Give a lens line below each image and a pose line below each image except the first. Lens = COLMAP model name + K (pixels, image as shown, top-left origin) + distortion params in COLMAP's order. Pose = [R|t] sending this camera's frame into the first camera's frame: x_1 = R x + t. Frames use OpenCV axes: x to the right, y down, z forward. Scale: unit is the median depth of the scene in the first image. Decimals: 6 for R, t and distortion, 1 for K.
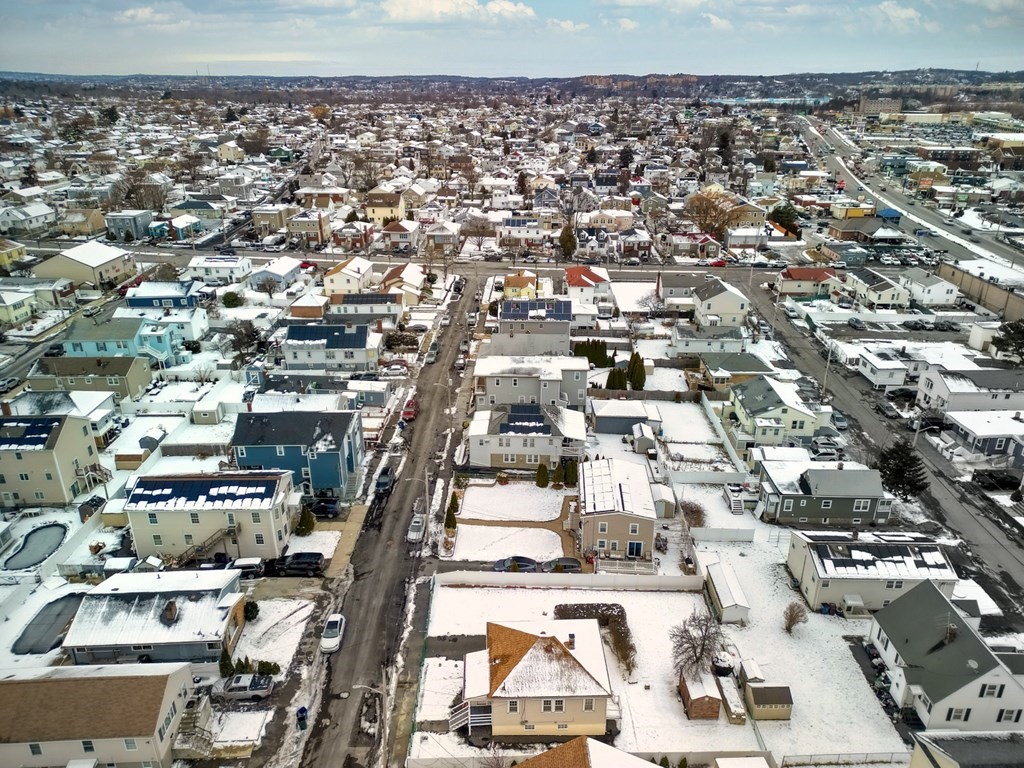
lens RADIAL K [[709.8, 0, 511.2], [0, 709.8, 383.5], [0, 0, 1]] dist [0.064451, -0.042951]
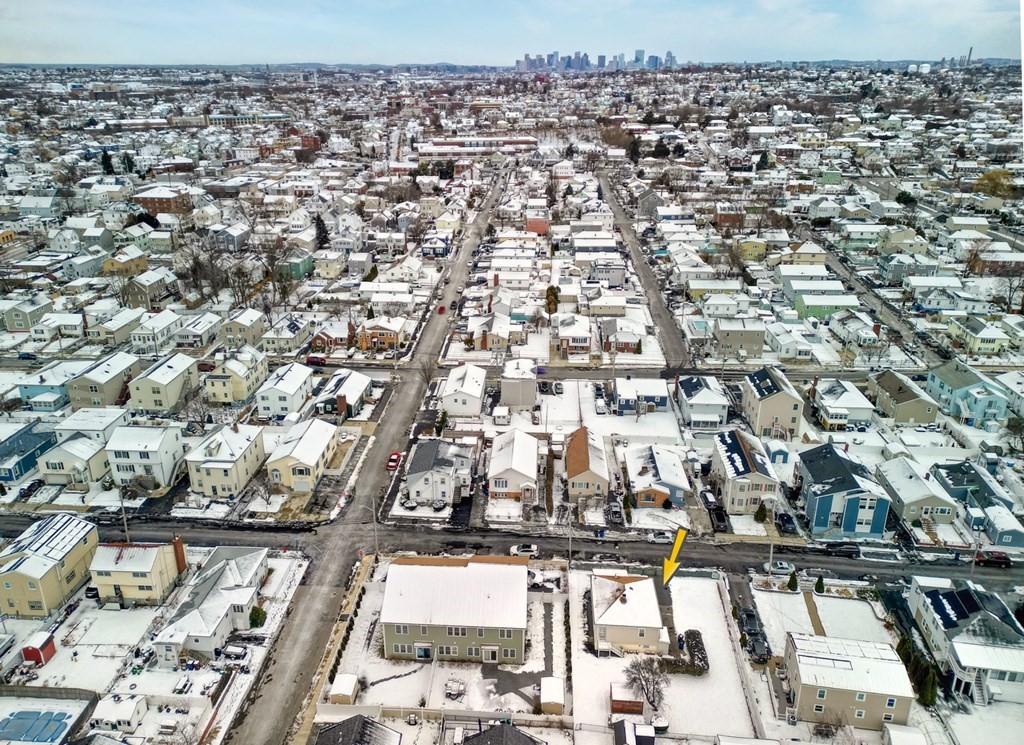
lens RADIAL K [[727.6, 0, 496.1], [0, 727.6, 340.2], [0, 0, 1]] dist [0.061475, -0.043142]
pose [[-0.106463, 0.346274, -0.932073, 1.110746], [-0.379812, 0.852154, 0.359966, -0.468653], [0.918917, 0.392336, 0.040796, 0.350124]]
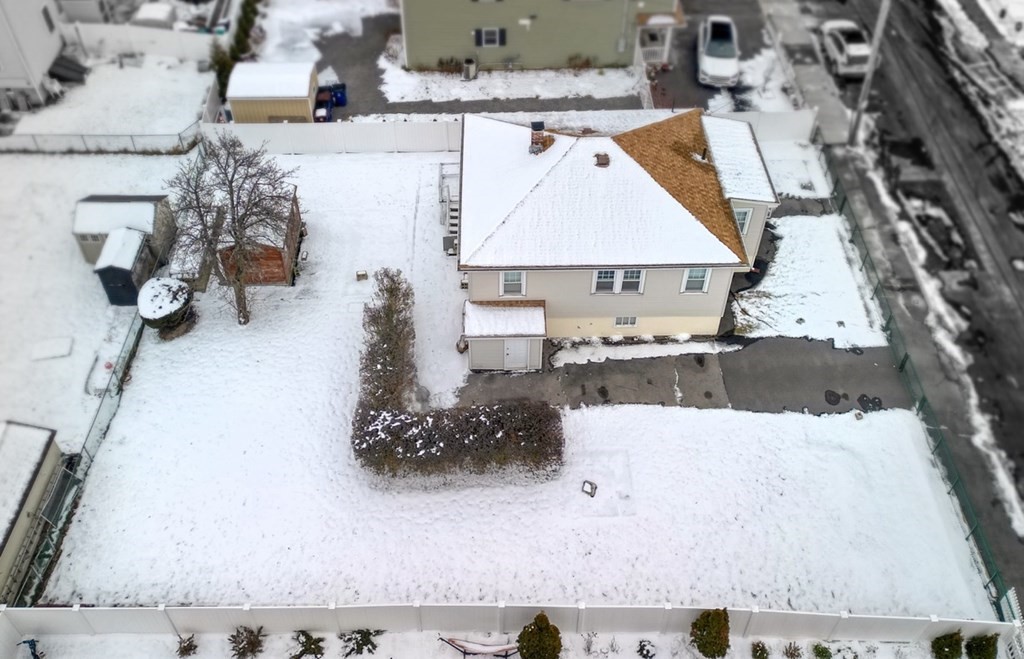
lens RADIAL K [[944.0, 0, 497.7], [0, 944.0, 176.6], [0, 0, 1]] dist [0.049546, 0.000000]
pose [[-0.999888, -0.006443, 0.013484, 0.078832], [0.009405, 0.429835, 0.902858, -0.121738], [-0.011613, 0.902884, -0.429727, 0.990124]]
